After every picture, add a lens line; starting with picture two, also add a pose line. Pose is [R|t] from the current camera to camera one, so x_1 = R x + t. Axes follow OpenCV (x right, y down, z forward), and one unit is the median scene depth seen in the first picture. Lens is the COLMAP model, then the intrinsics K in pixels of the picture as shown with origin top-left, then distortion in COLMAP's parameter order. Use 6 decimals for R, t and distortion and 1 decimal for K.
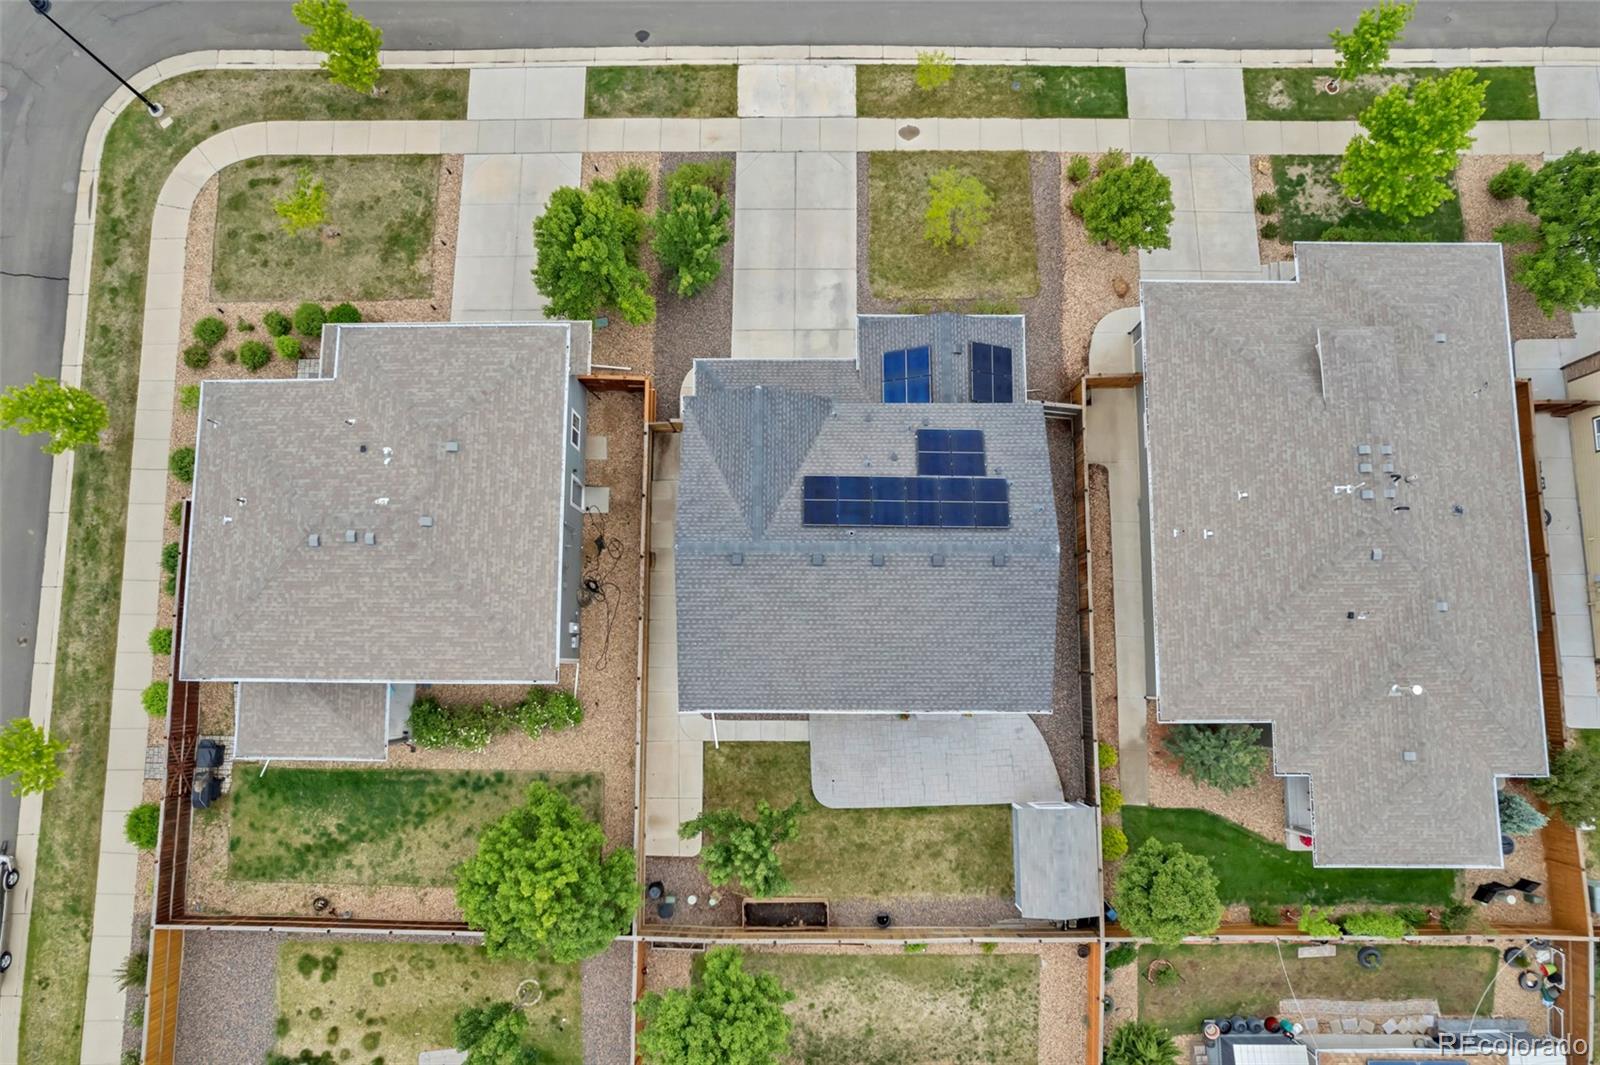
lens RADIAL K [[1024.2, 0, 797.2], [0, 1024.2, 536.3], [0, 0, 1]] dist [-0.081187, 0.071476]
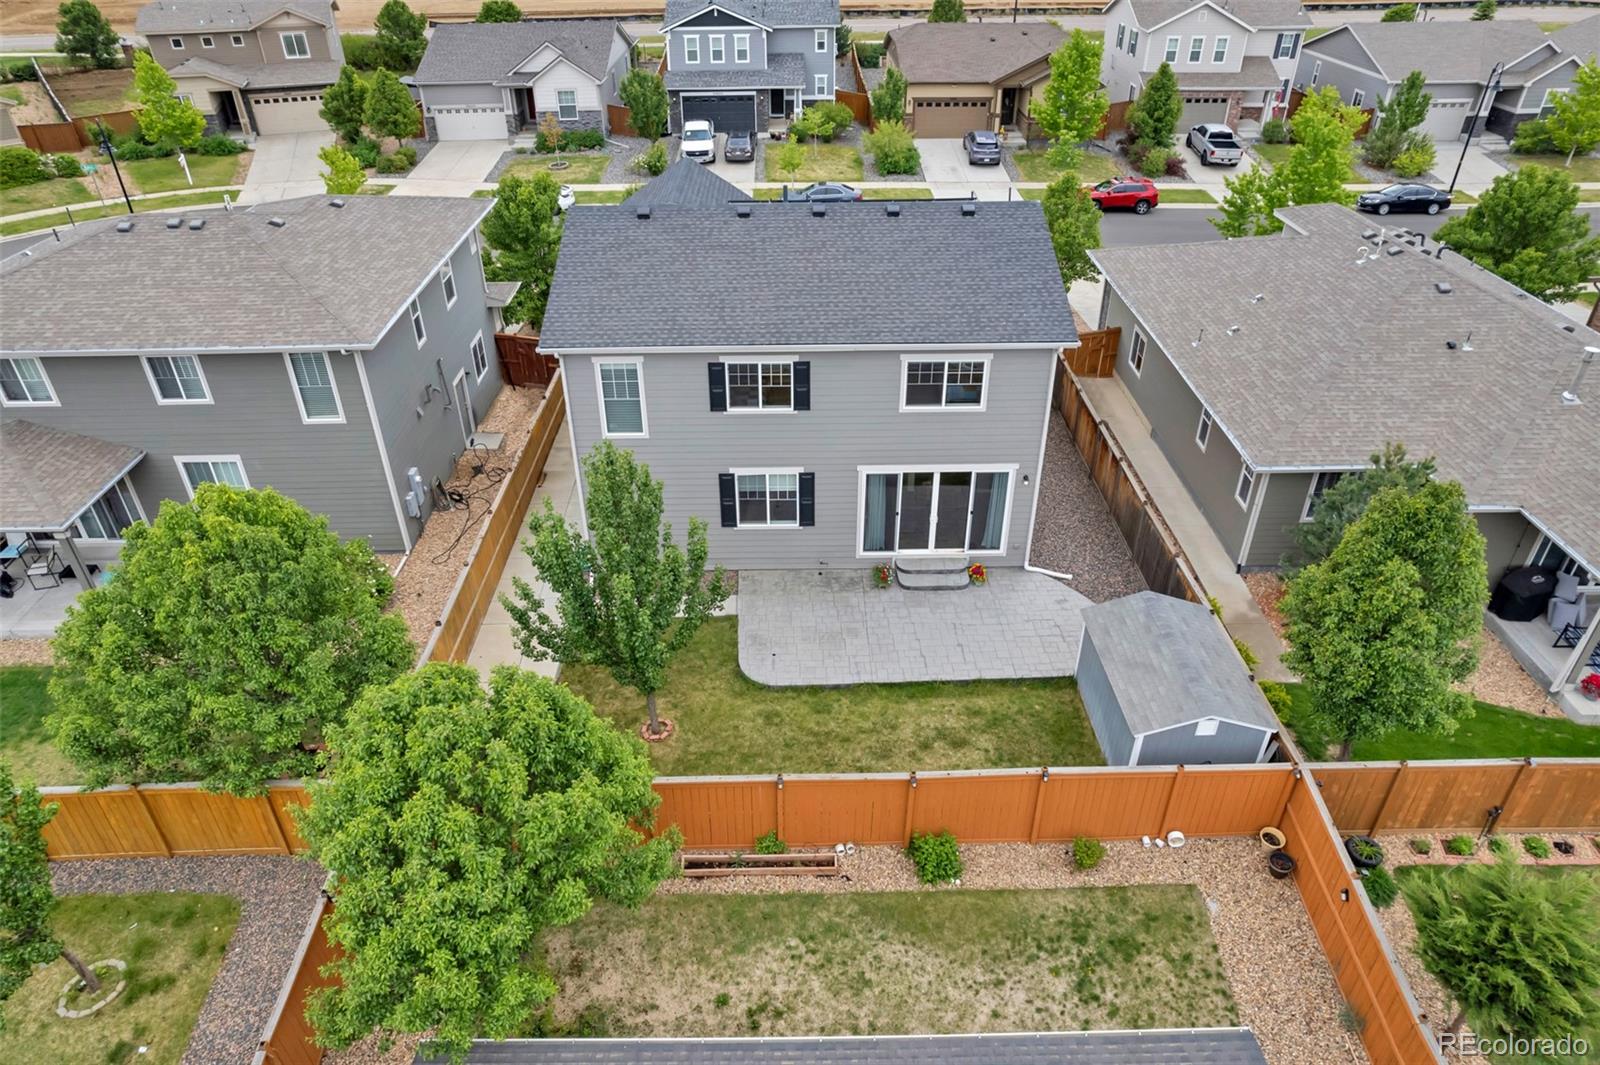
lens RADIAL K [[1024.2, 0, 797.2], [0, 1024.2, 536.3], [0, 0, 1]] dist [-0.081187, 0.071476]
pose [[0.999891, -0.002199, 0.014582, 0.041244], [0.012432, 0.657518, -0.753336, 0.665002], [-0.007931, 0.753436, 0.657474, 0.555781]]
